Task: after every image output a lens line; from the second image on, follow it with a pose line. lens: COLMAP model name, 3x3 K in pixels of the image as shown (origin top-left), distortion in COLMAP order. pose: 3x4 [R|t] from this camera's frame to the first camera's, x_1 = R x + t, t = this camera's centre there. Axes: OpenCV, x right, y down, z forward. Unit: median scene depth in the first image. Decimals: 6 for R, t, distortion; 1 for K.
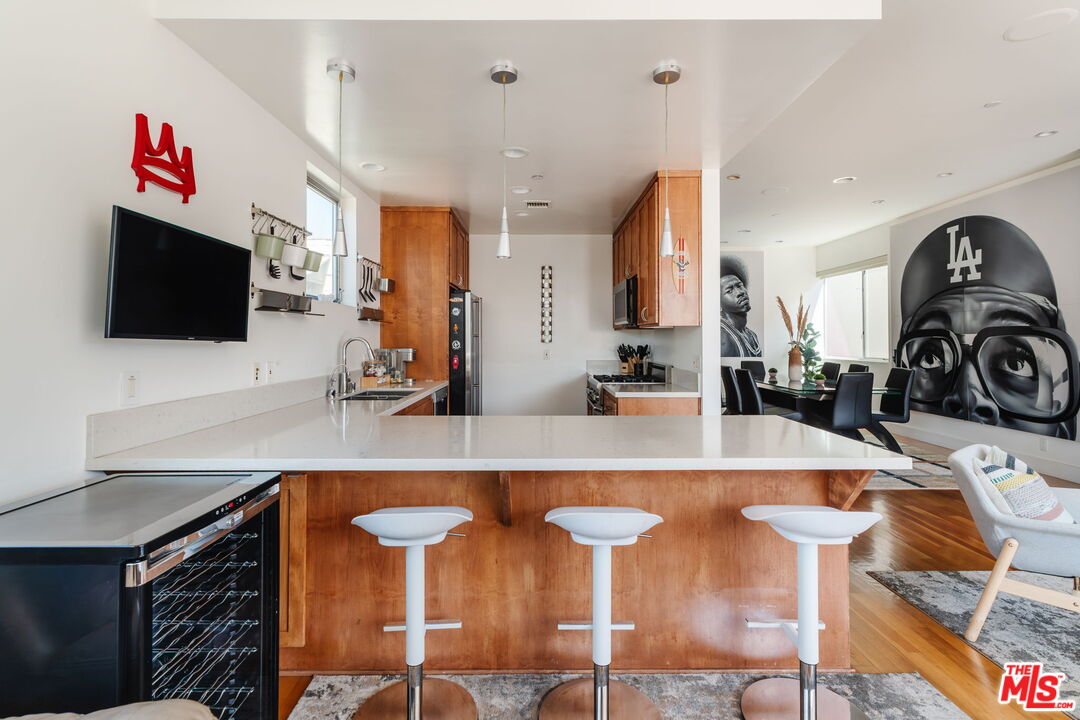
lens RADIAL K [[507.1, 0, 539.3], [0, 507.1, 331.3], [0, 0, 1]] dist [0.002229, 0.000409]
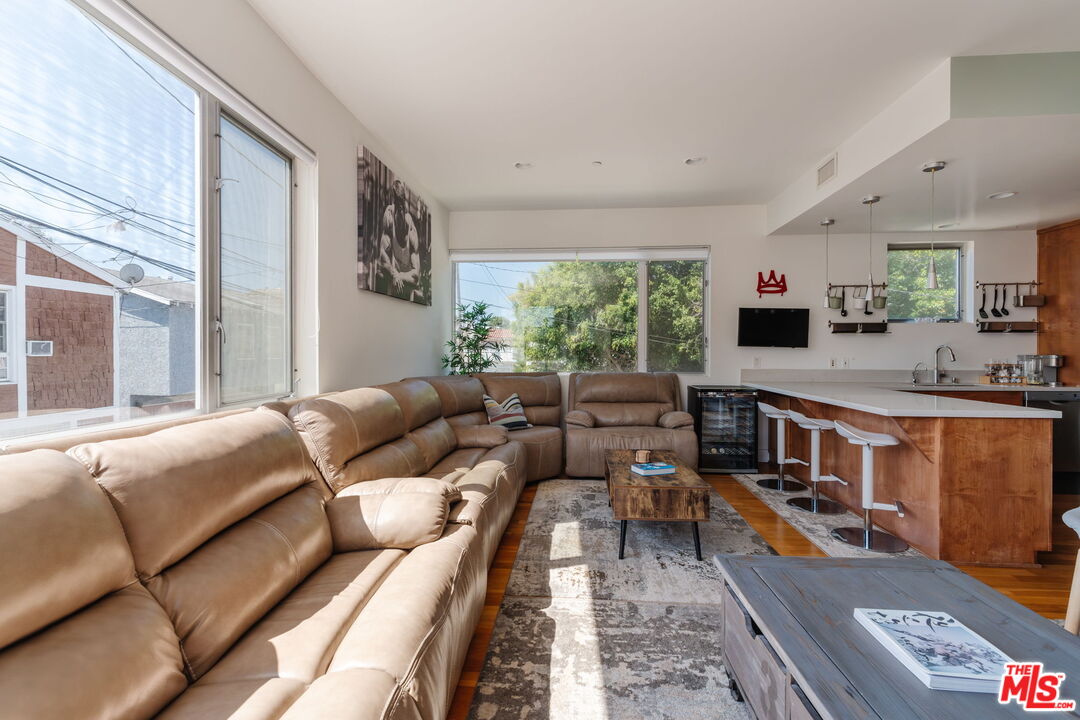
lens RADIAL K [[498.5, 0, 541.0], [0, 498.5, 357.2], [0, 0, 1]] dist [0.000629, -0.000030]
pose [[-0.089981, 0.011011, -0.995883, 0.853906], [0.014871, 0.999842, 0.009711, 0.010719], [0.995832, -0.013936, -0.090131, -0.012688]]
